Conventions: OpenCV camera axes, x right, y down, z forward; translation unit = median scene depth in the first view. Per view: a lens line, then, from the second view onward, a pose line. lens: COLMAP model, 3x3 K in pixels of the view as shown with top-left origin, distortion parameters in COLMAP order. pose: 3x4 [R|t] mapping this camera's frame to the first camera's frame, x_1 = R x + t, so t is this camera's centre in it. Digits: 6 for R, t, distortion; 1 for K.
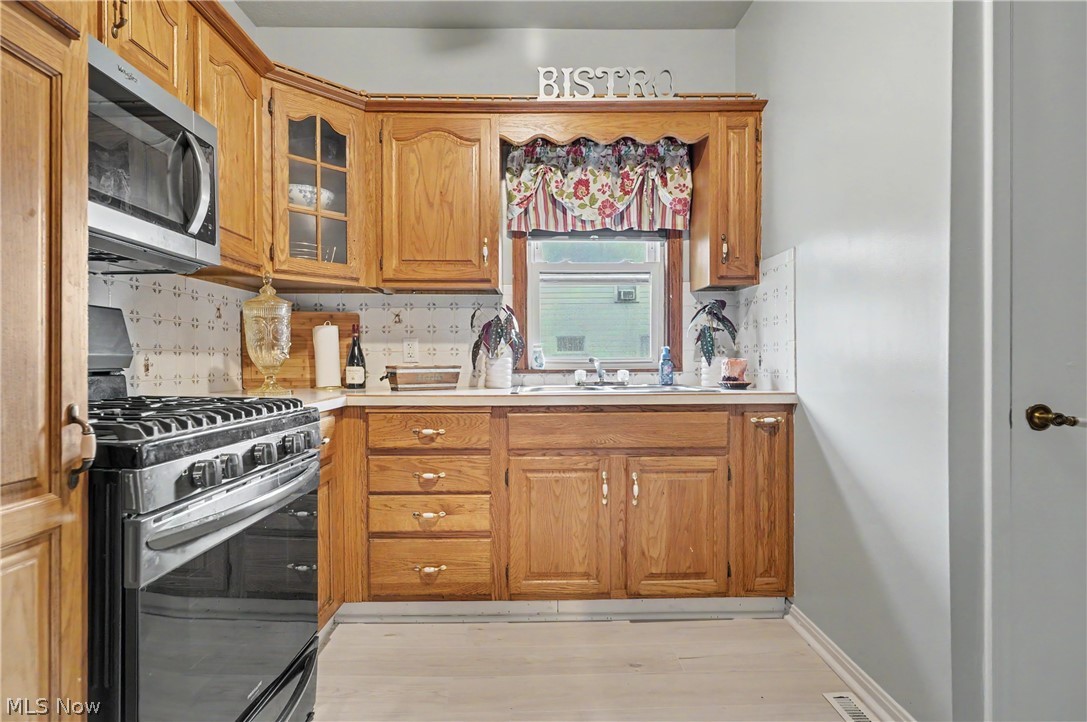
lens RADIAL K [[569.6, 0, 548.5], [0, 569.6, 370.0], [0, 0, 1]] dist [-0.014288, -0.000004]
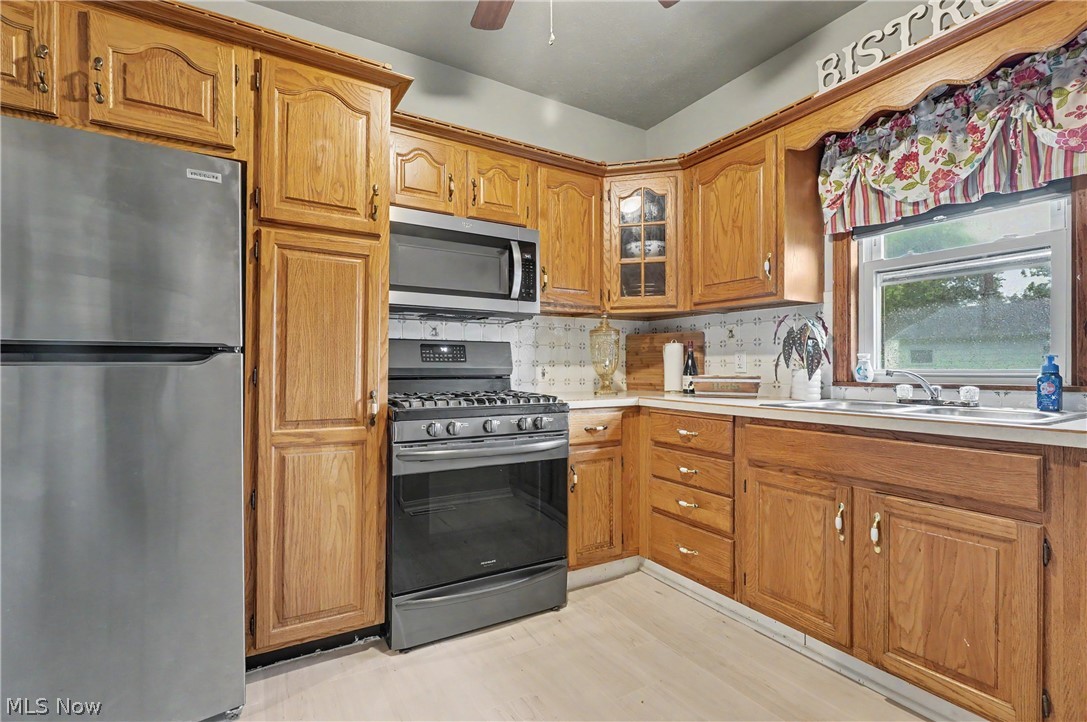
lens RADIAL K [[505.7, 0, 546.3], [0, 505.7, 367.1], [0, 0, 1]] dist [-0.011882, 0.002186]
pose [[0.486339, 0.003648, -0.873762, 0.483463], [-0.016796, 0.999846, -0.005174, -0.013964], [0.873609, 0.017192, 0.486325, 0.207005]]
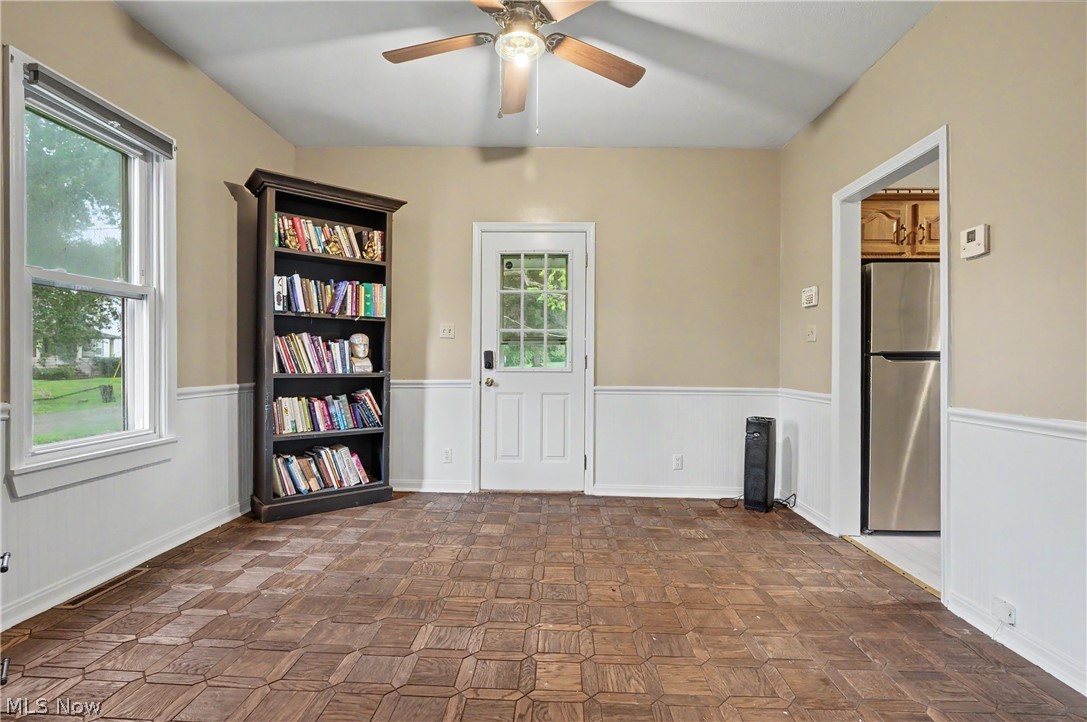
lens RADIAL K [[505.7, 0, 535.7], [0, 505.7, 360.0], [0, 0, 1]] dist [-0.011882, 0.002186]
pose [[-0.084534, 0.001688, -0.996419, 1.101481], [-0.027182, 0.999623, 0.004000, 0.005746], [0.996050, 0.027423, -0.084456, -0.846592]]
